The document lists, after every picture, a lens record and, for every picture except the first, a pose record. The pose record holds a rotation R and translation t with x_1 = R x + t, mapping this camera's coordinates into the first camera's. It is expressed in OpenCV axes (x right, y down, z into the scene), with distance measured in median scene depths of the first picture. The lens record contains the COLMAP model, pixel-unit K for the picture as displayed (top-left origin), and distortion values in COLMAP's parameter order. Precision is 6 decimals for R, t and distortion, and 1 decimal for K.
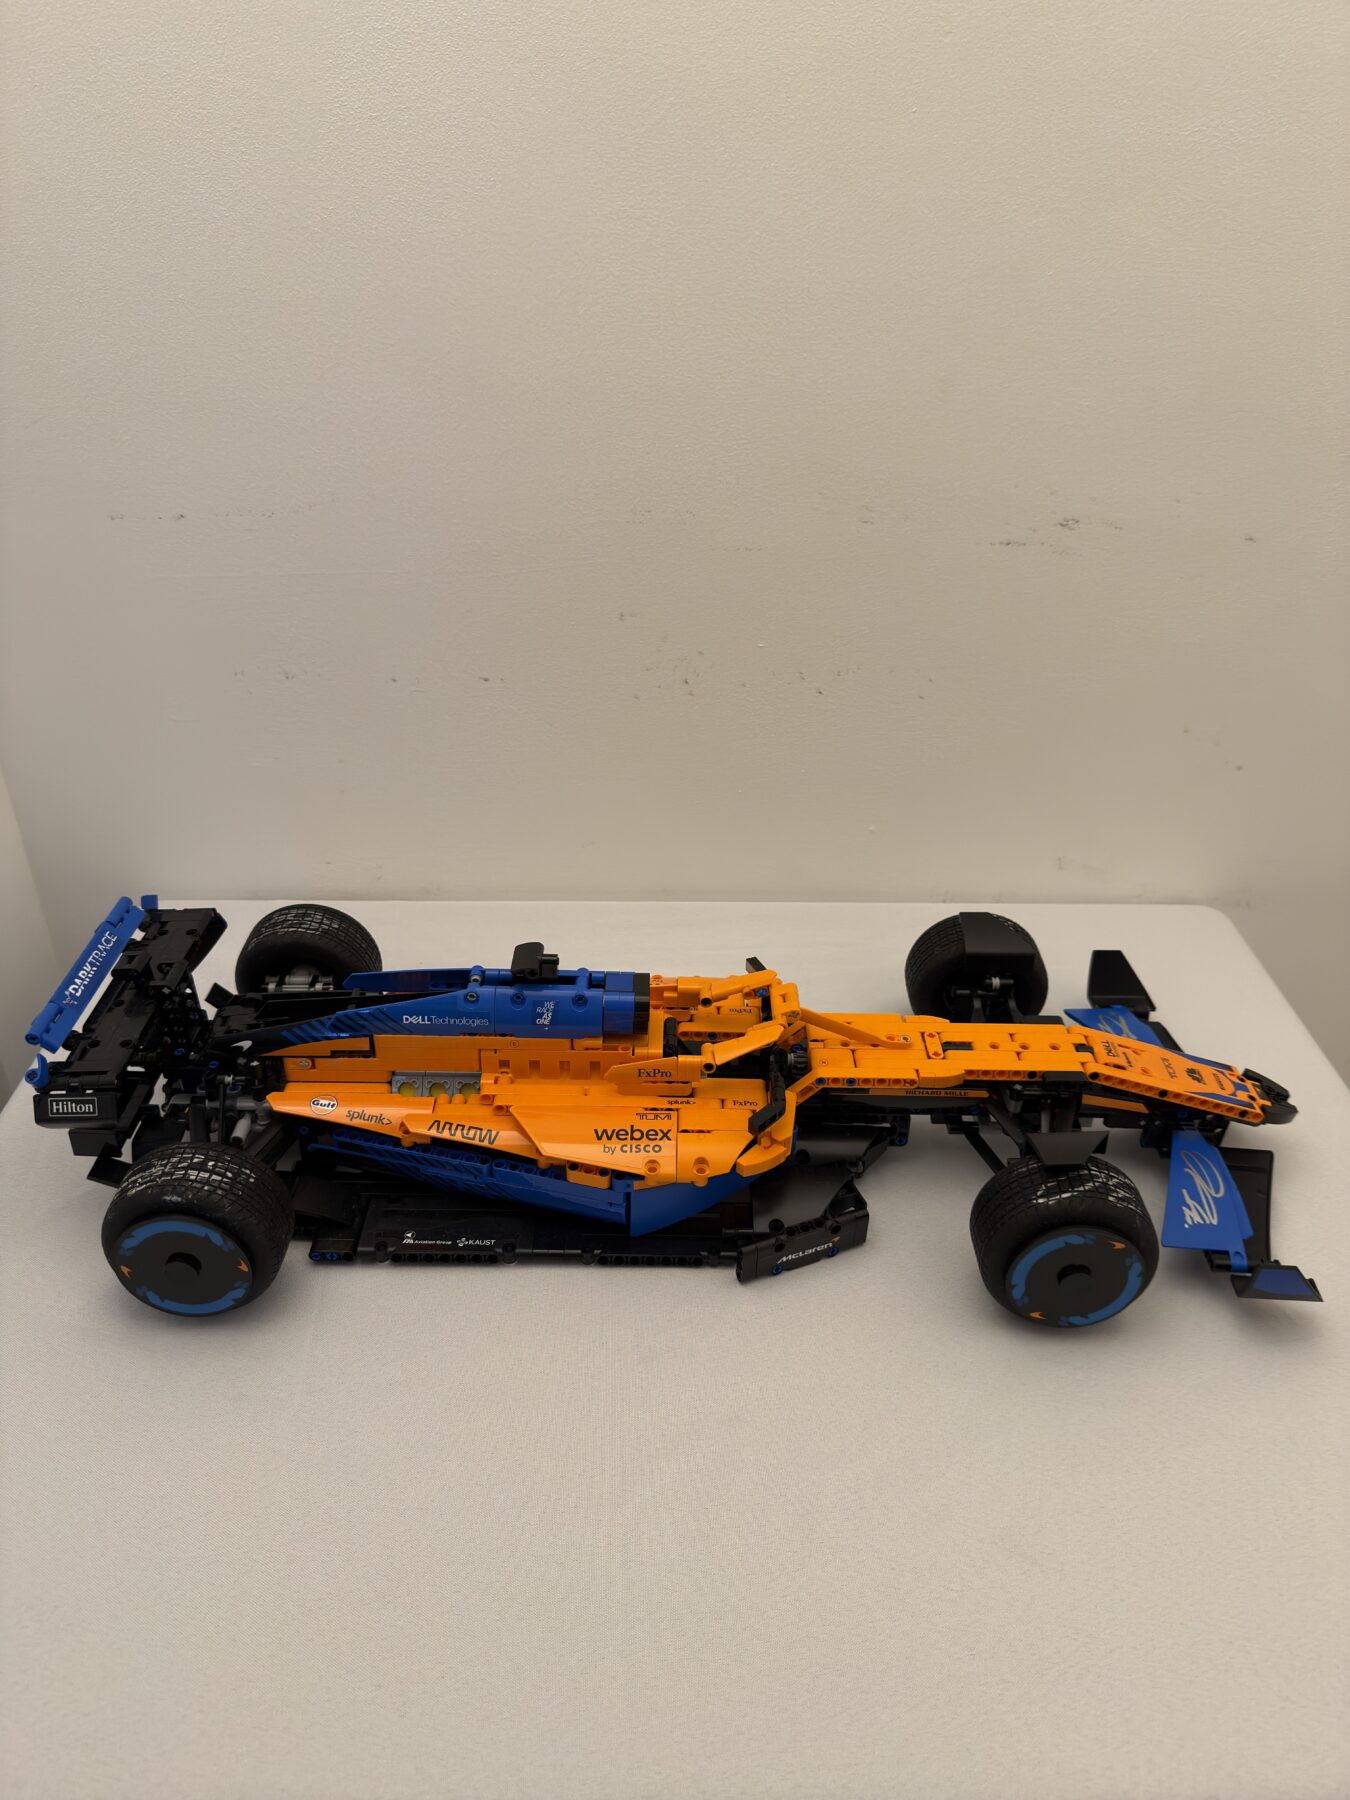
lens RADIAL K [[1266.3, 0, 675.0], [0, 1266.3, 900.0], [0, 0, 1]] dist [0.138265, -0.254867]
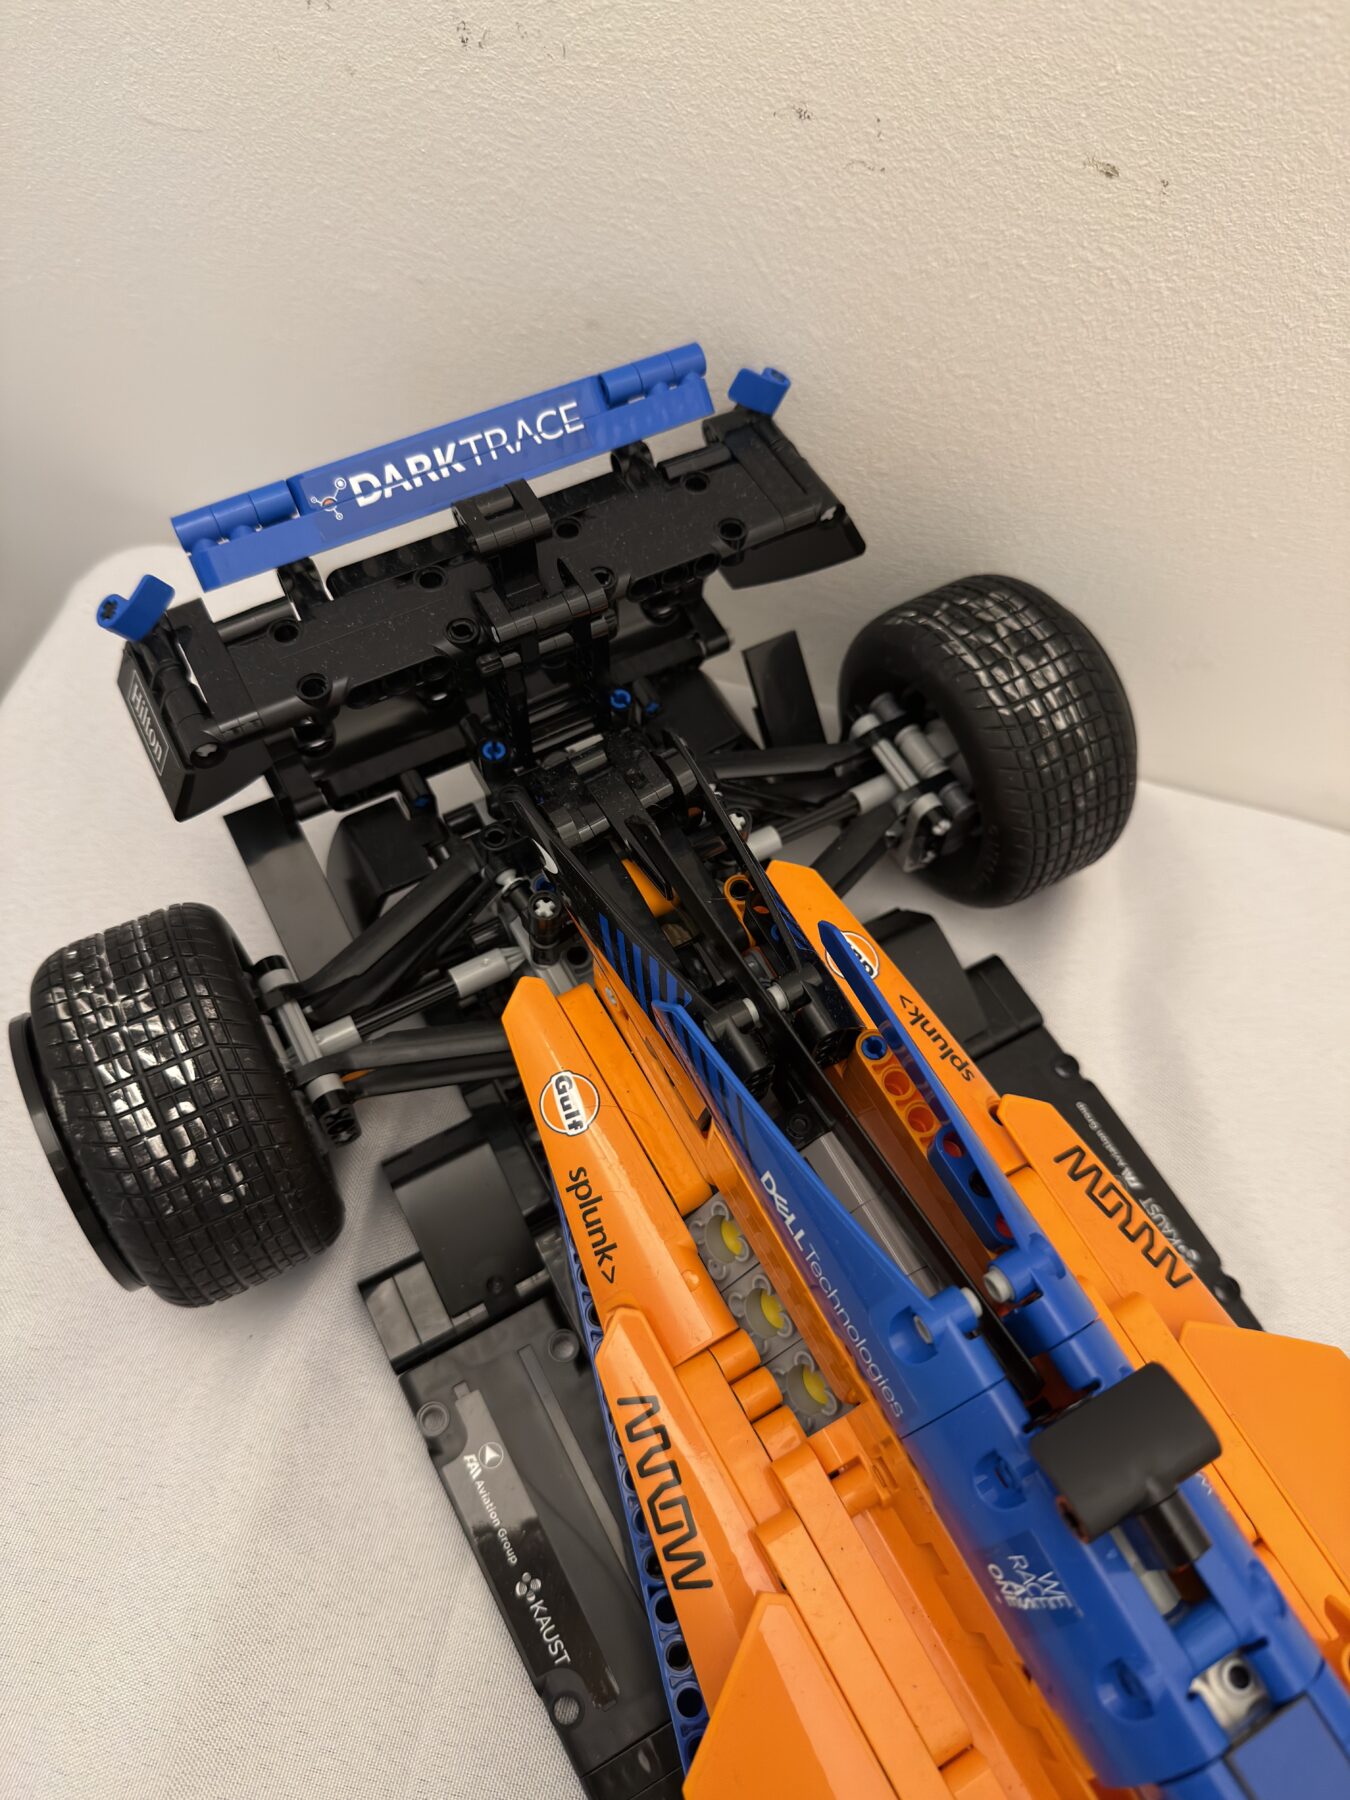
lens RADIAL K [[1229.5, 0, 685.7], [0, 1229.5, 929.6], [0, 0, 1]] dist [0.078157, -0.232332]
pose [[0.485908, 0.777340, -0.399546, -0.143229], [-0.499046, 0.622053, 0.603327, -0.127492], [0.717528, -0.093769, 0.690188, 0.760990]]
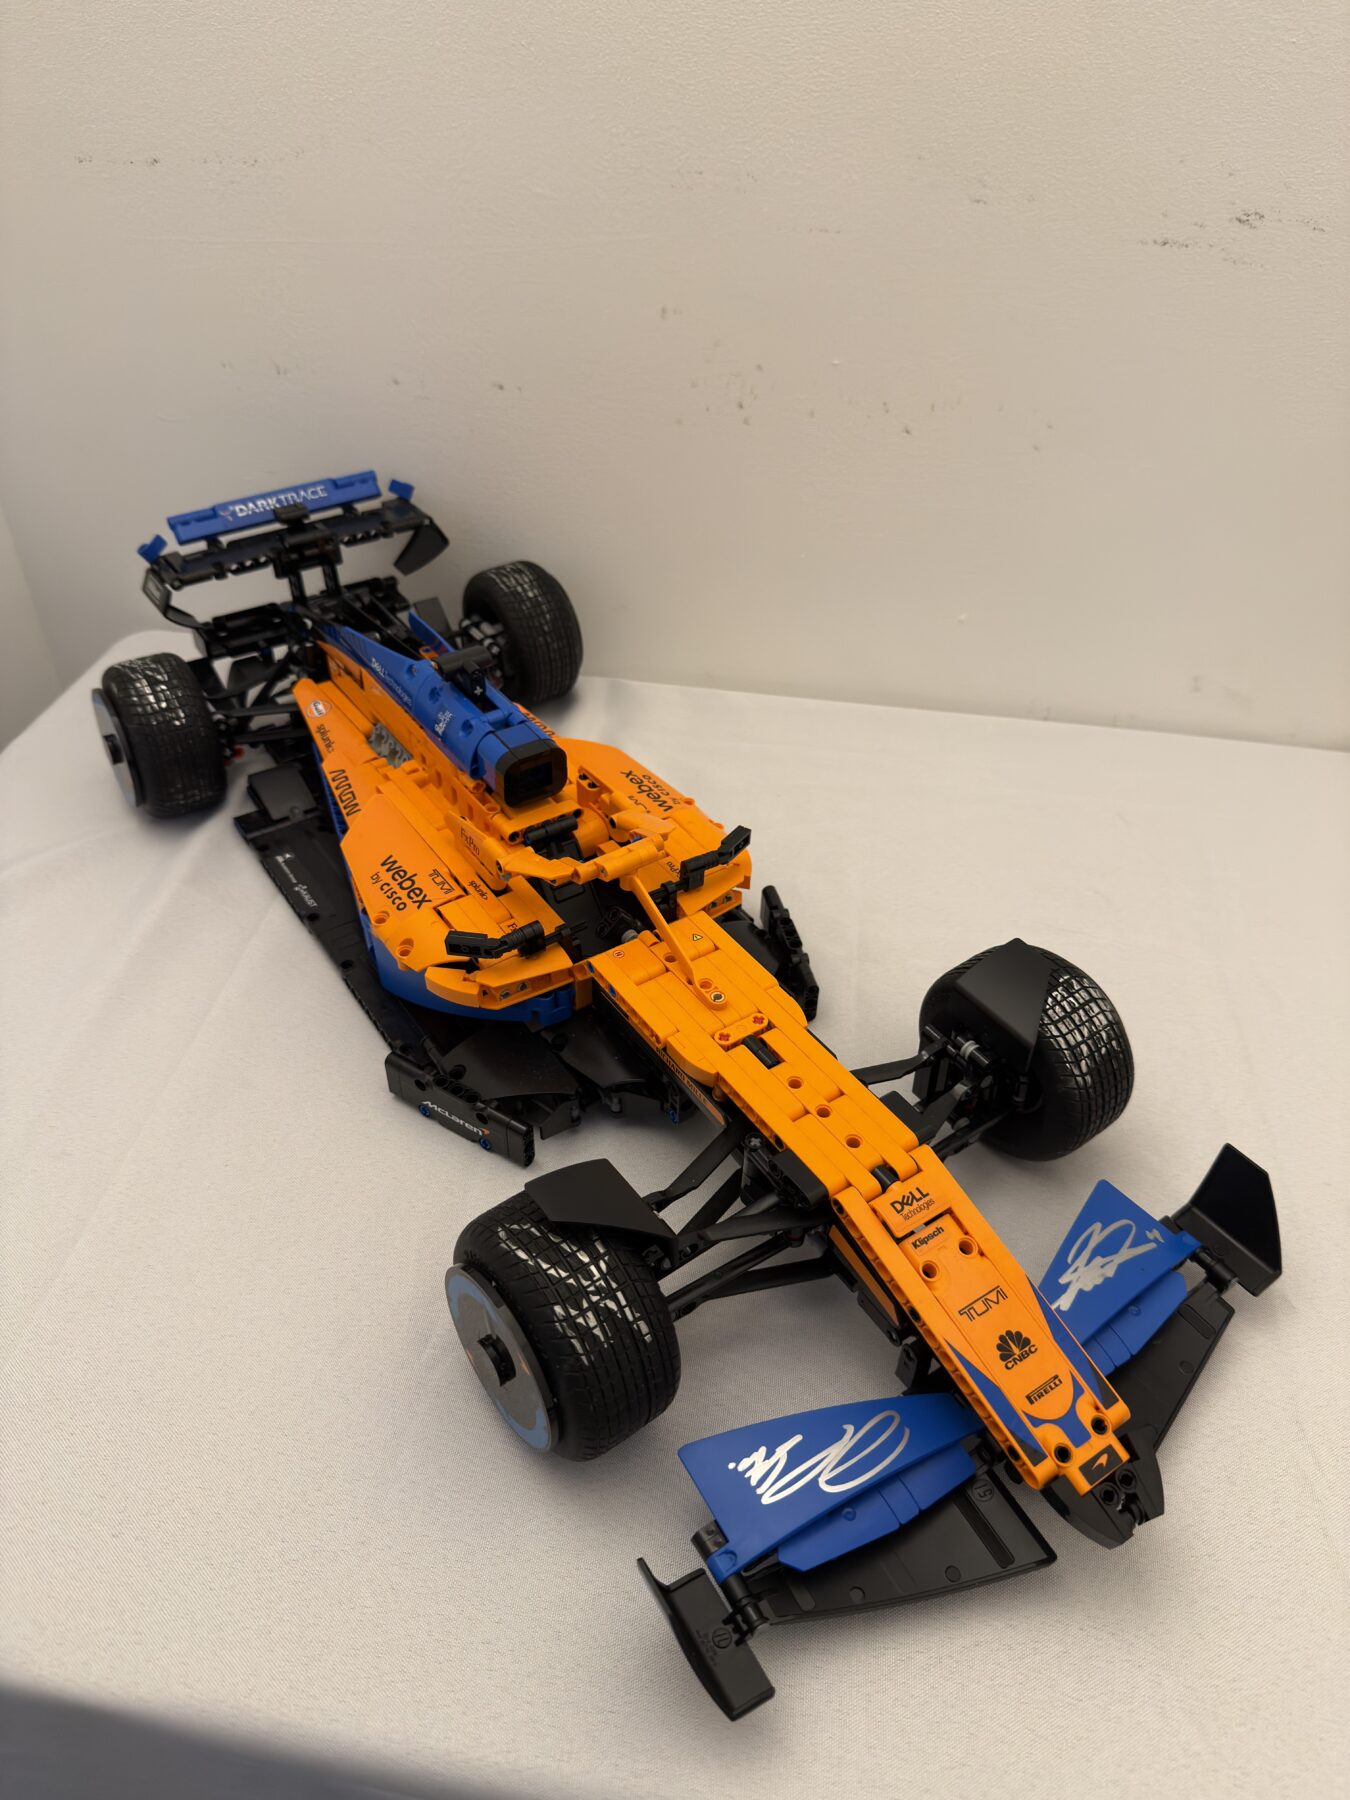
lens RADIAL K [[1266.3, 0, 675.0], [0, 1266.3, 900.0], [0, 0, 1]] dist [0.138265, -0.254867]
pose [[0.562791, 0.522662, -0.640384, 0.605521], [-0.444260, 0.844572, 0.298884, -0.138615], [0.697065, 0.116288, 0.707515, 0.499217]]
